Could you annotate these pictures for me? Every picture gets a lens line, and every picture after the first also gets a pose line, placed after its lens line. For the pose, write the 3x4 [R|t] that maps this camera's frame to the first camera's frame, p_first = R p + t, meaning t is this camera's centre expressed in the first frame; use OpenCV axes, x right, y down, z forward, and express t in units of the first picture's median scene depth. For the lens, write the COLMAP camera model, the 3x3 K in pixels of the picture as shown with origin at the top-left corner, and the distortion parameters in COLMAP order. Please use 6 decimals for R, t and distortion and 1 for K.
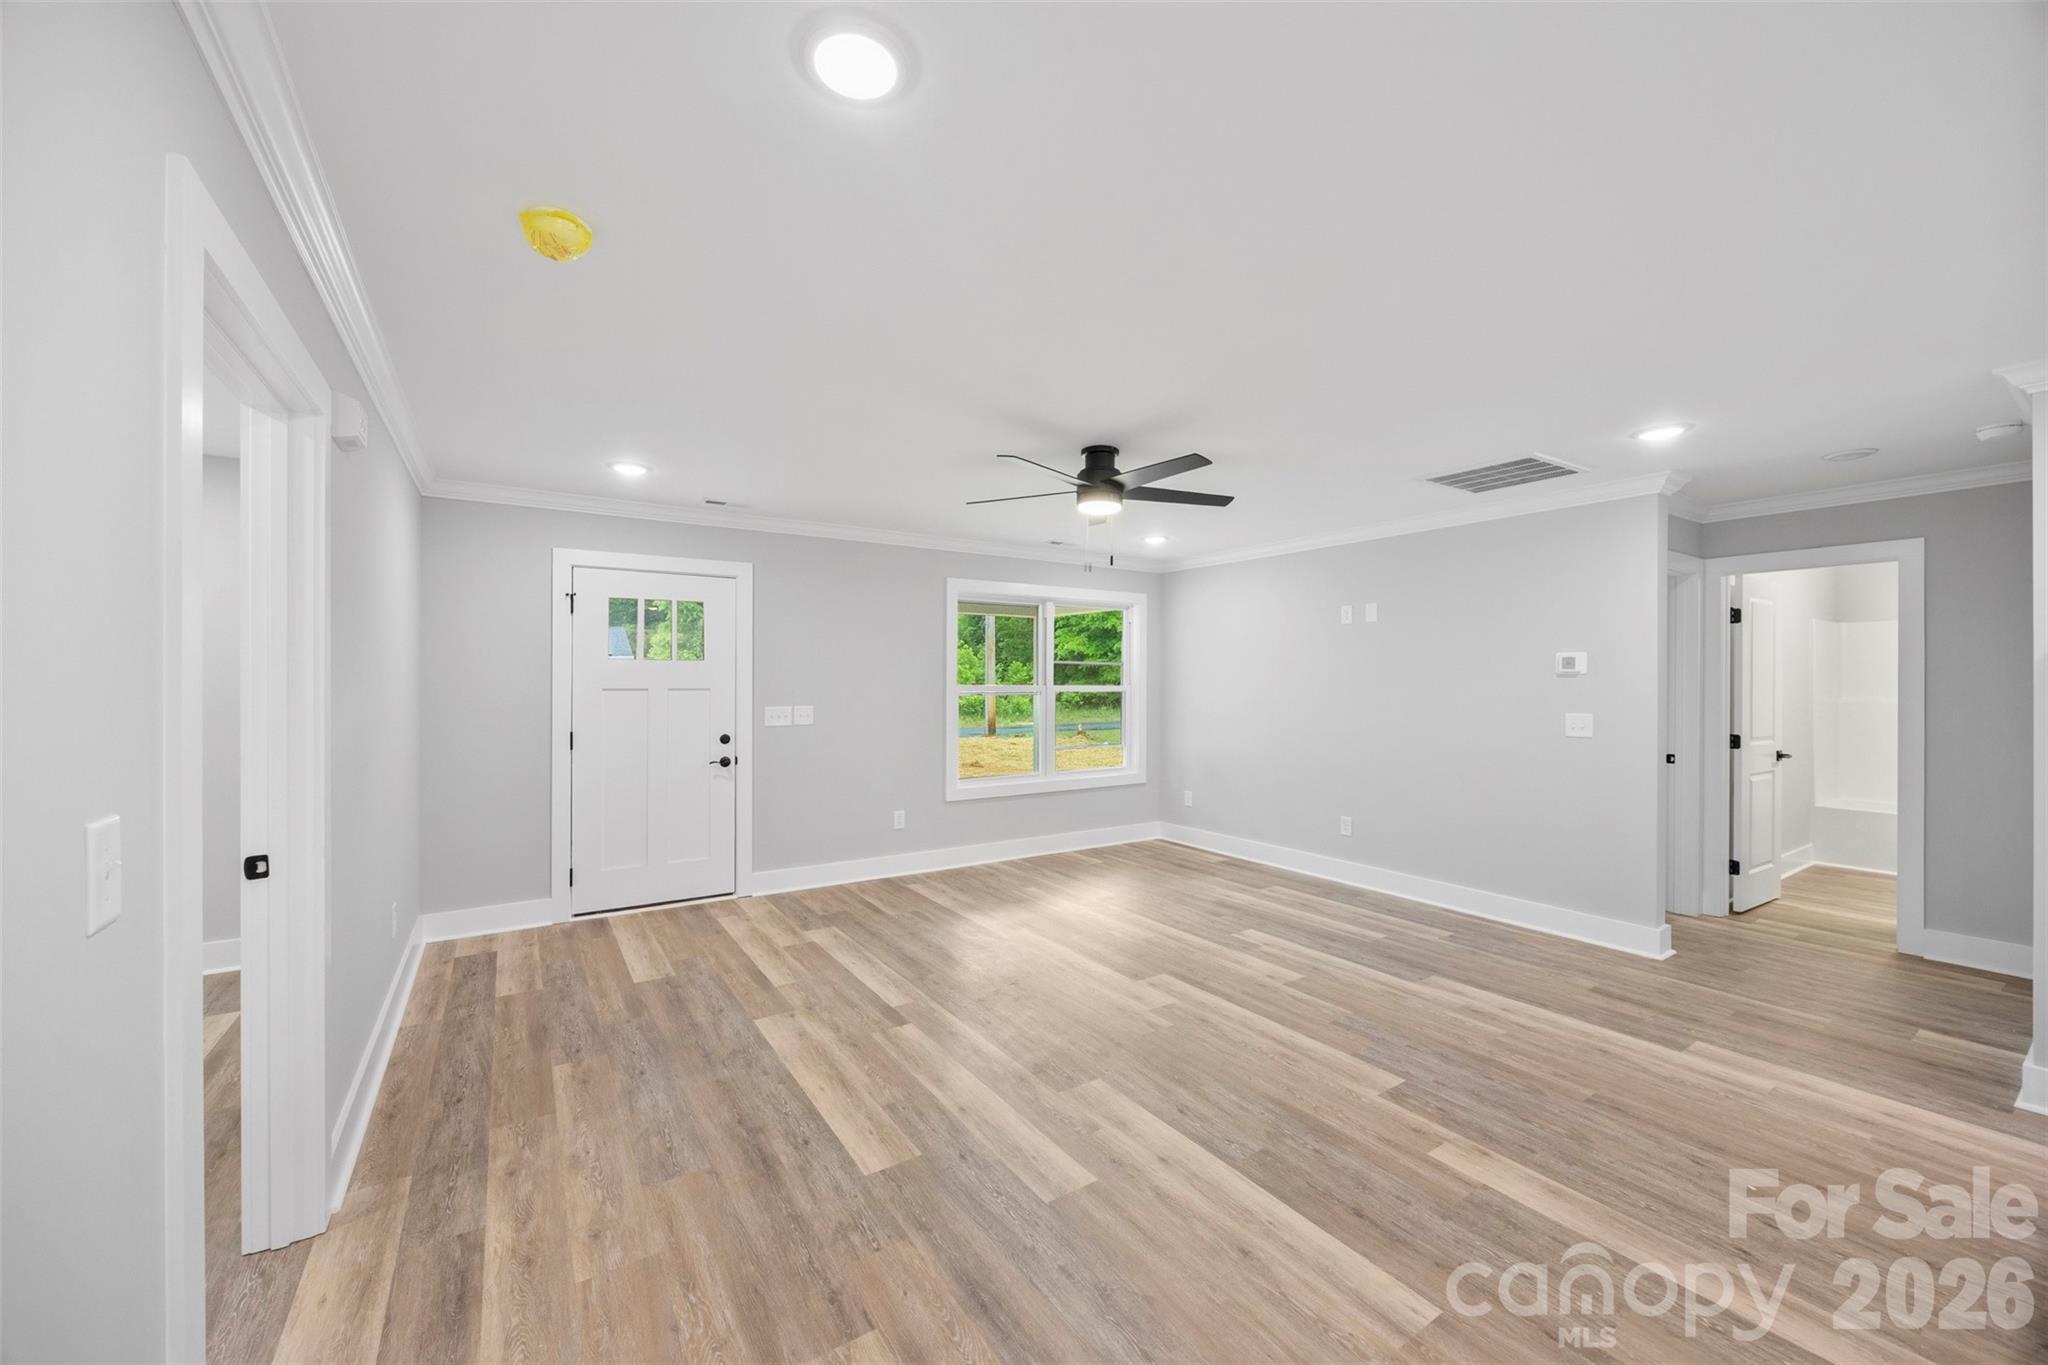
lens RADIAL K [[778.4, 0, 1027.9], [0, 778.4, 681.9], [0, 0, 1]] dist [-0.003093, -0.000132]
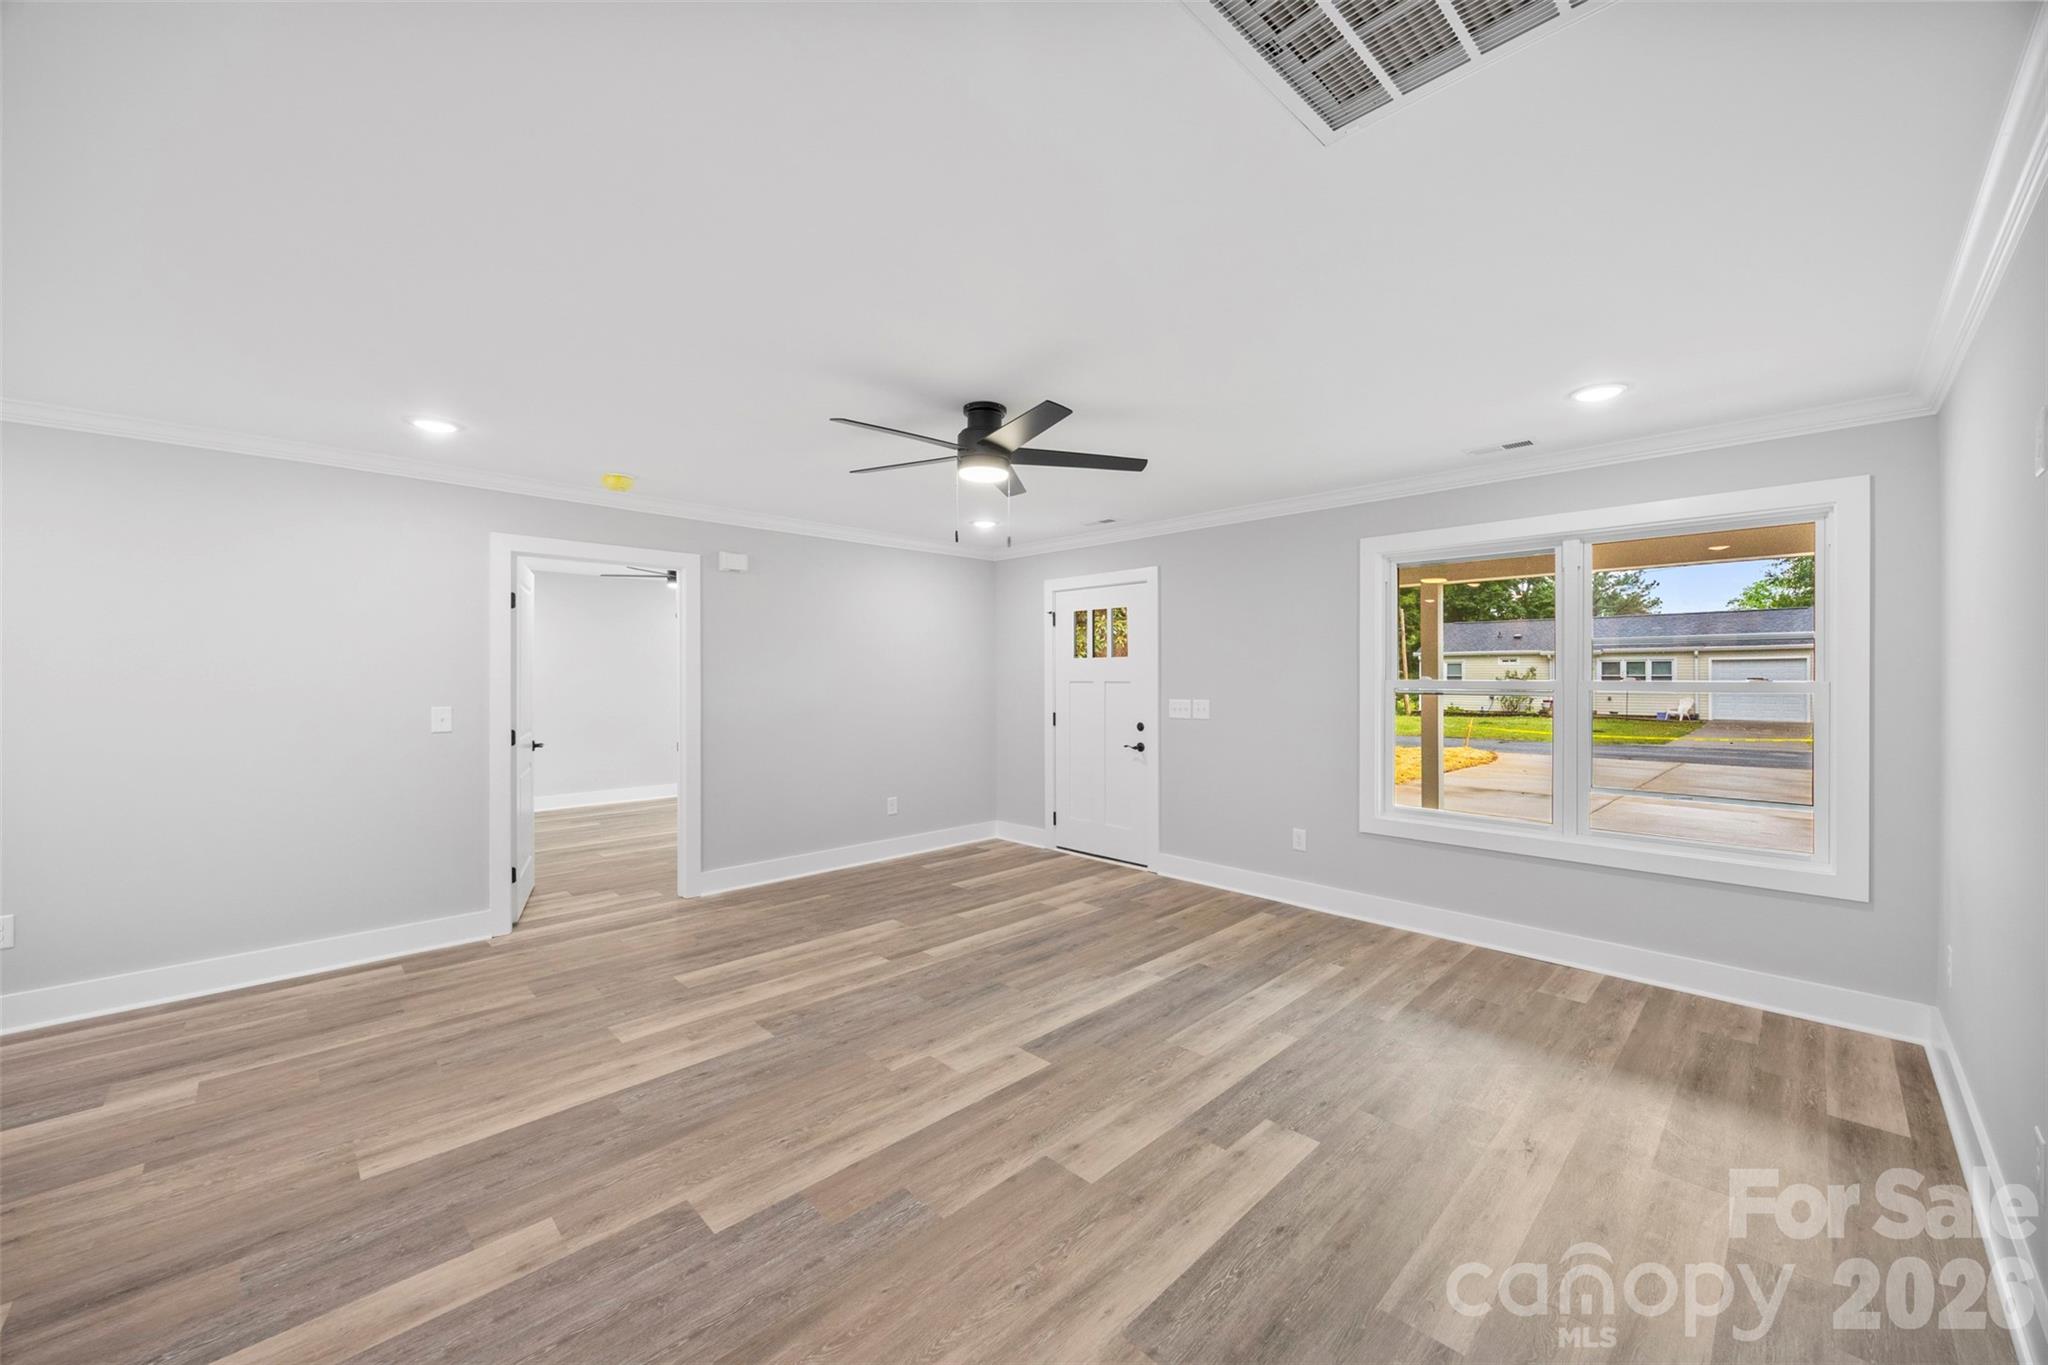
lens RADIAL K [[775.7, 0, 1029.4], [0, 775.7, 681.4], [0, 0, 1]] dist [-0.001574, -0.000078]
pose [[0.190496, 0.003601, -0.981681, 0.882279], [0.001246, 0.999992, 0.003910, 0.004825], [0.981687, -0.001968, 0.190490, 0.821167]]
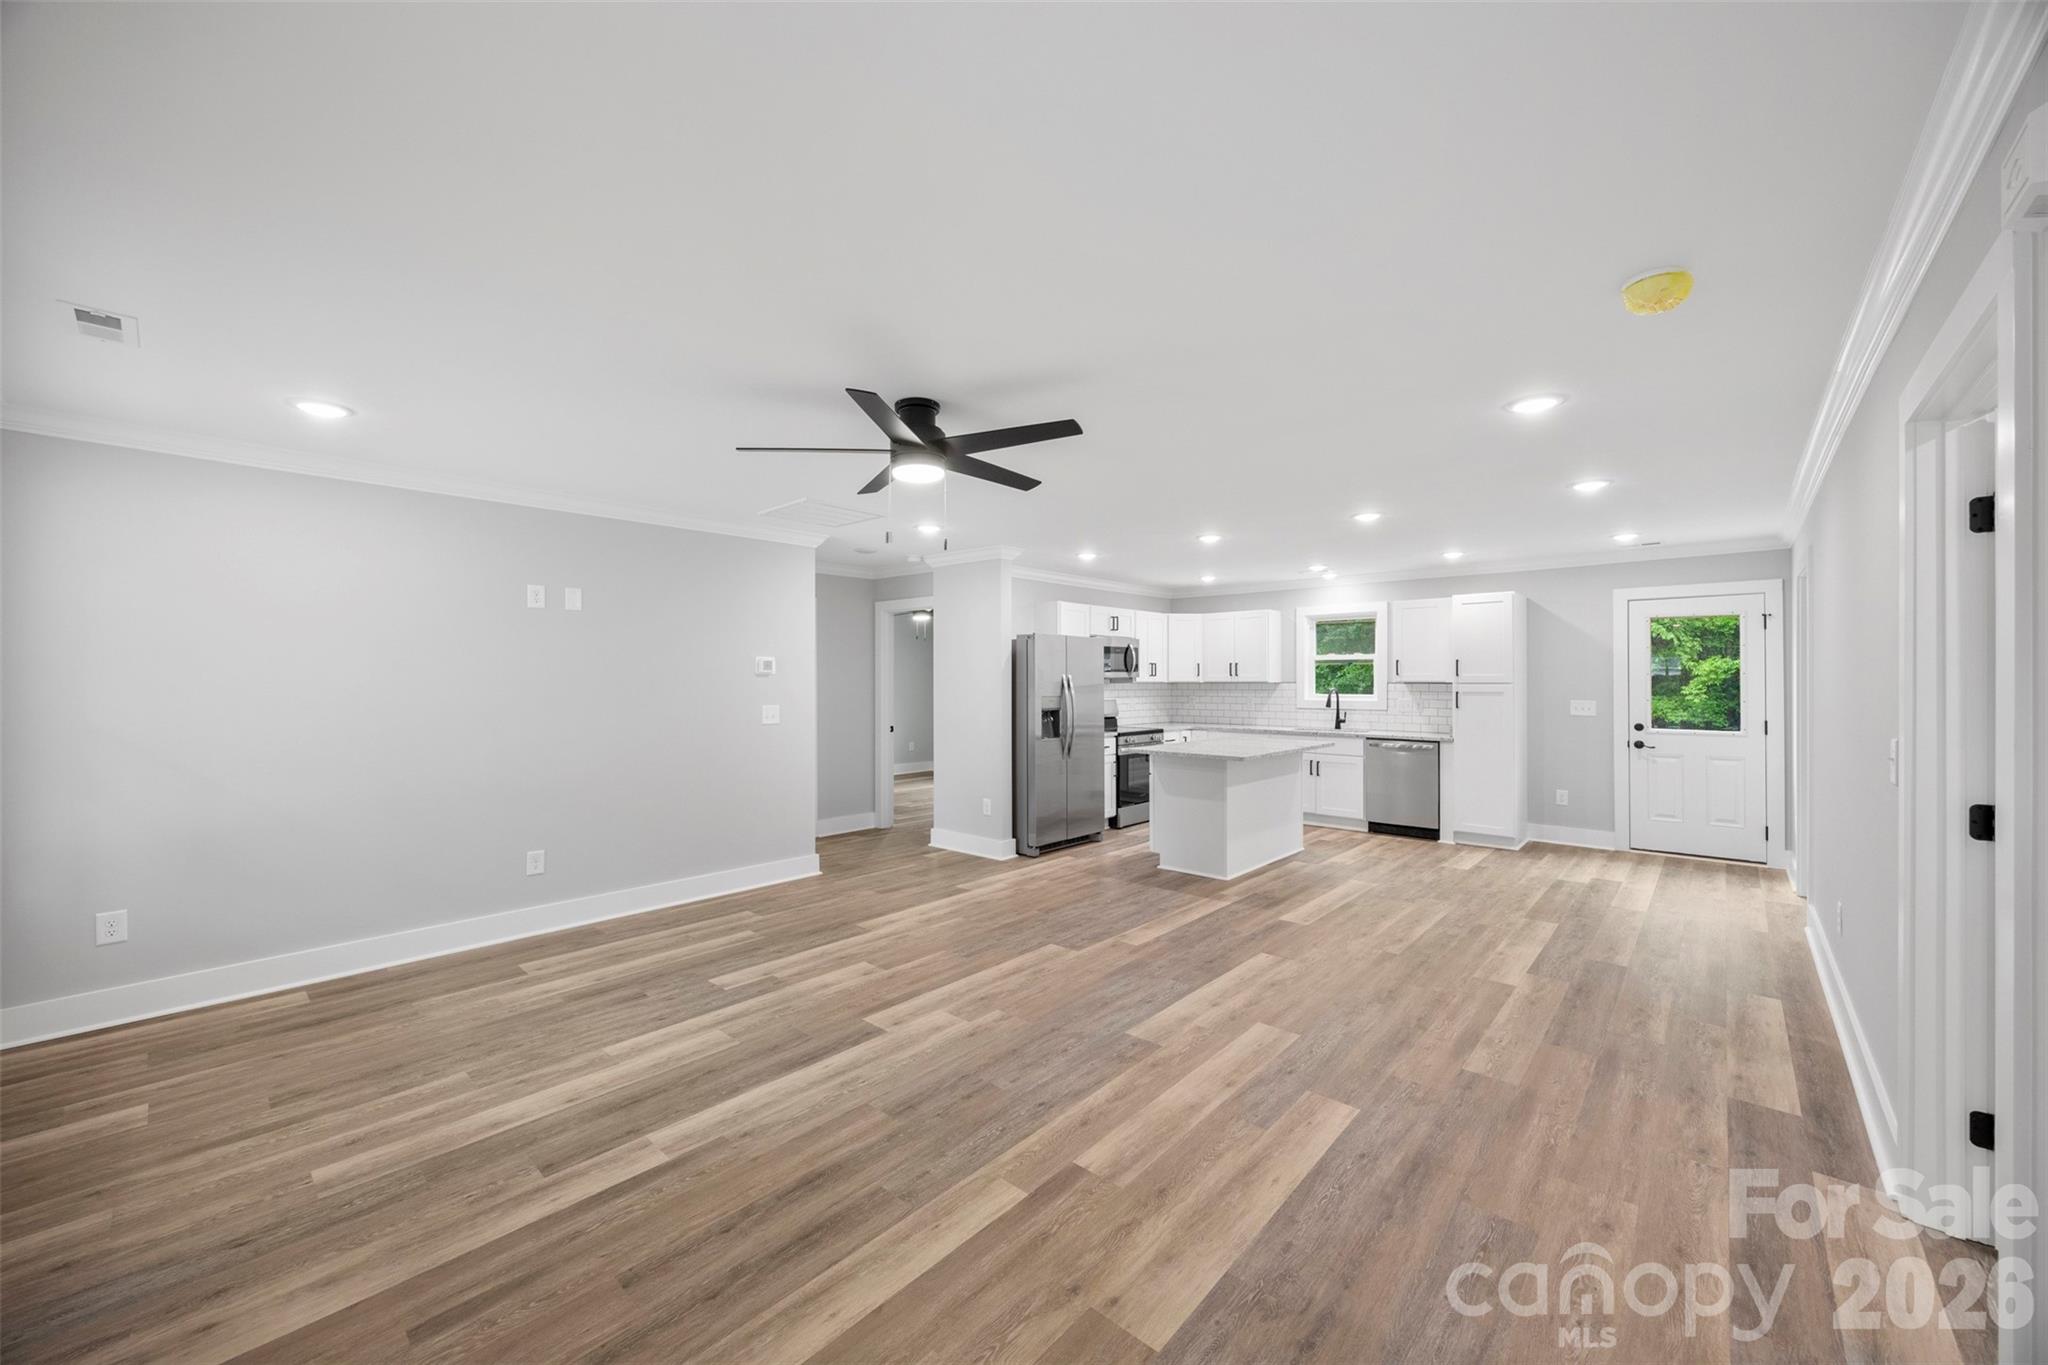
lens RADIAL K [[775.7, 0, 1029.4], [0, 775.7, 681.4], [0, 0, 1]] dist [-0.001574, -0.000078]
pose [[-0.251092, -0.002267, 0.967961, -0.688412], [0.000798, 0.999996, 0.002549, -0.001510], [-0.967963, 0.001412, -0.251089, 1.014981]]
